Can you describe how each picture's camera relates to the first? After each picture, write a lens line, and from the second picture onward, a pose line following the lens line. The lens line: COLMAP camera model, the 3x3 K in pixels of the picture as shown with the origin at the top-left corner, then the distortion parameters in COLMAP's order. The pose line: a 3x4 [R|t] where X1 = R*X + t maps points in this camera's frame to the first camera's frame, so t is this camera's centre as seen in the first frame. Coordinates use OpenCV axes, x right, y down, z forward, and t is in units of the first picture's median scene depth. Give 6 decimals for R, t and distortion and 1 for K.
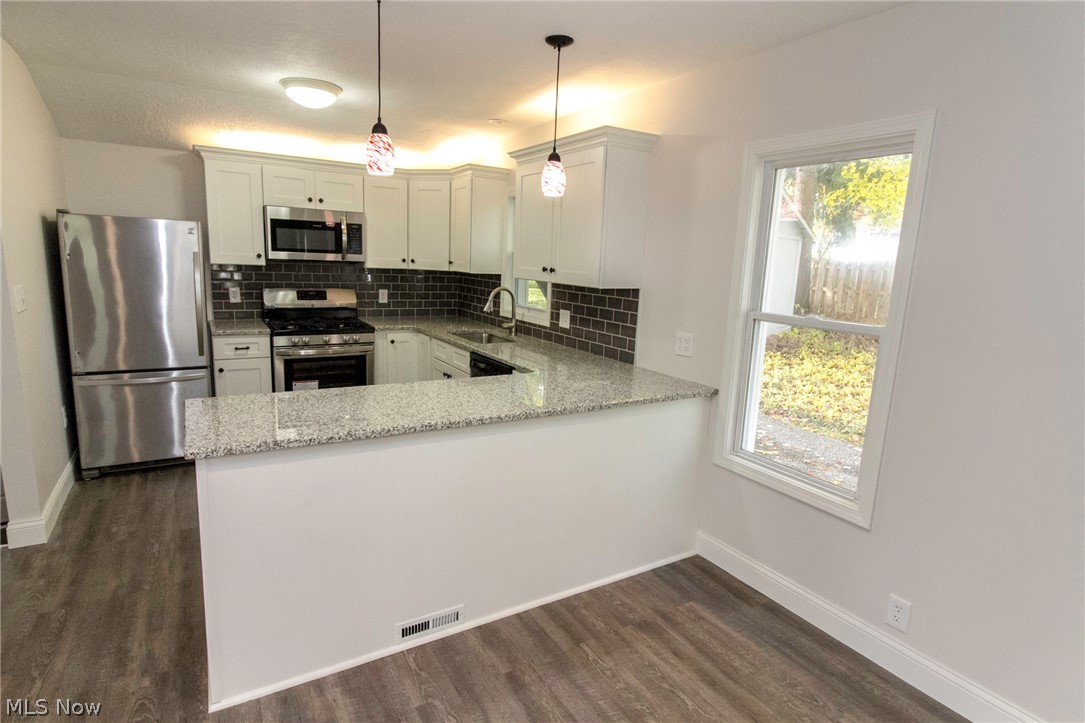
lens RADIAL K [[571.6, 0, 542.1], [0, 571.6, 360.7], [0, 0, 1]] dist [-0.002928, -0.005962]
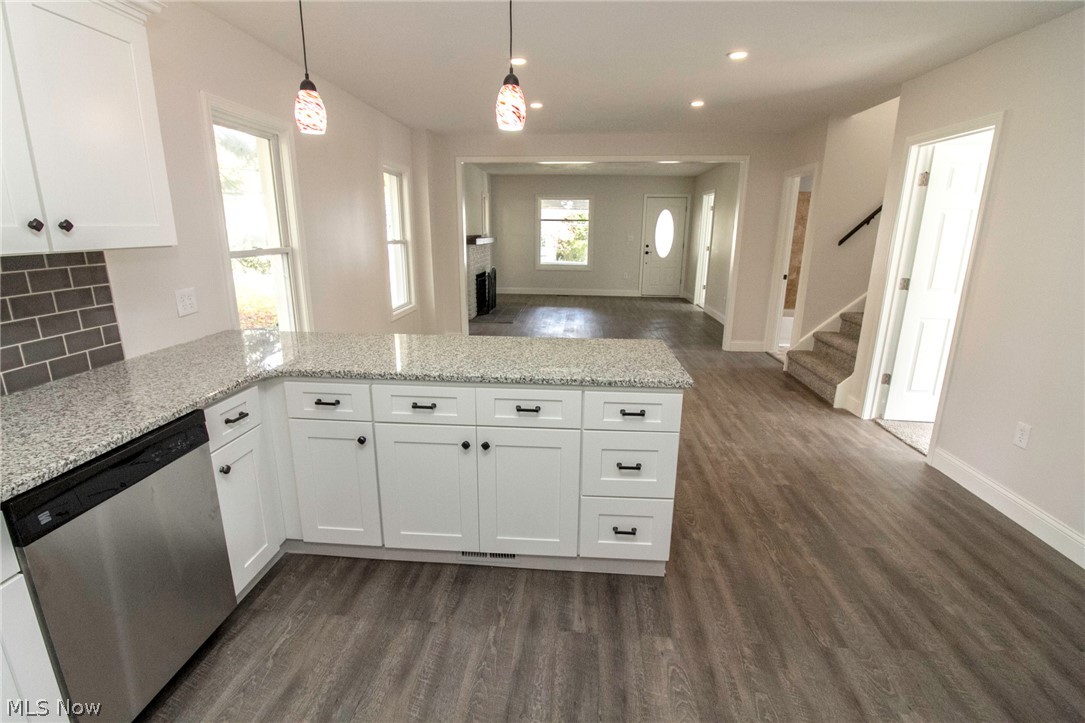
lens RADIAL K [[501.9, 0, 542.6], [0, 501.9, 359.6], [0, 0, 1]] dist [-0.002391, -0.011621]
pose [[-0.818103, -0.192643, 0.541846, -0.548125], [0.060673, 0.908049, 0.414446, -0.200626], [-0.571863, 0.371934, -0.731189, 1.097418]]
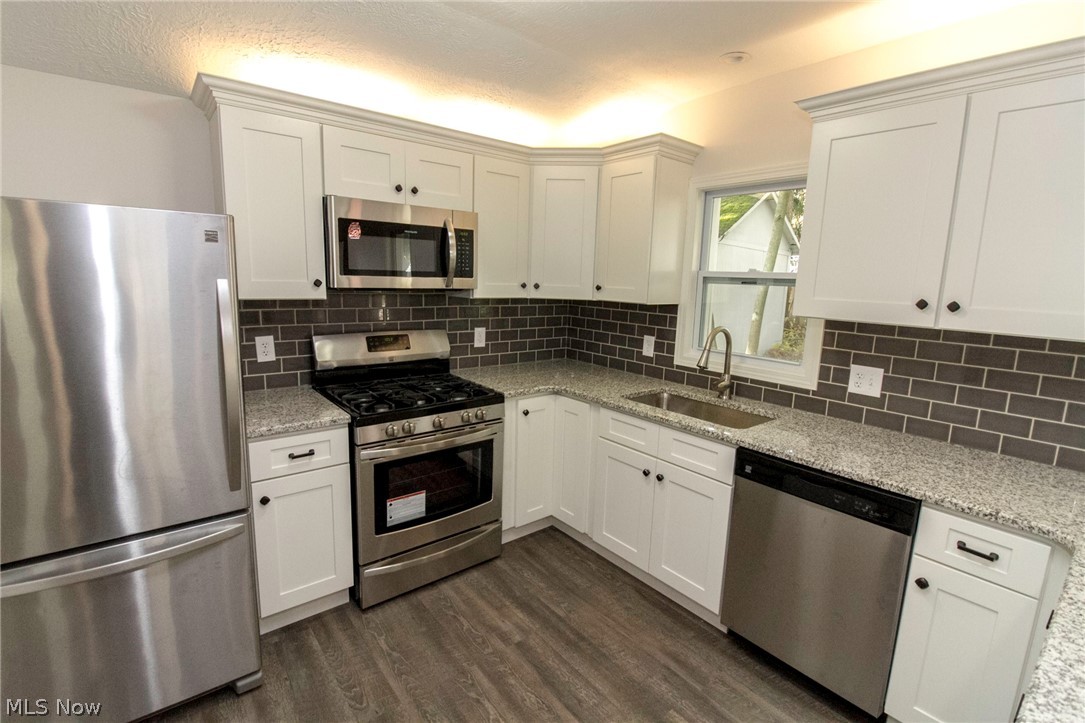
lens RADIAL K [[501.9, 0, 542.2], [0, 501.9, 357.3], [0, 0, 1]] dist [-0.002391, -0.011621]
pose [[0.990516, -0.033640, 0.133213, -0.420047], [0.035389, 0.999315, -0.010784, -0.117718], [-0.132759, 0.015396, 0.991029, 0.579917]]
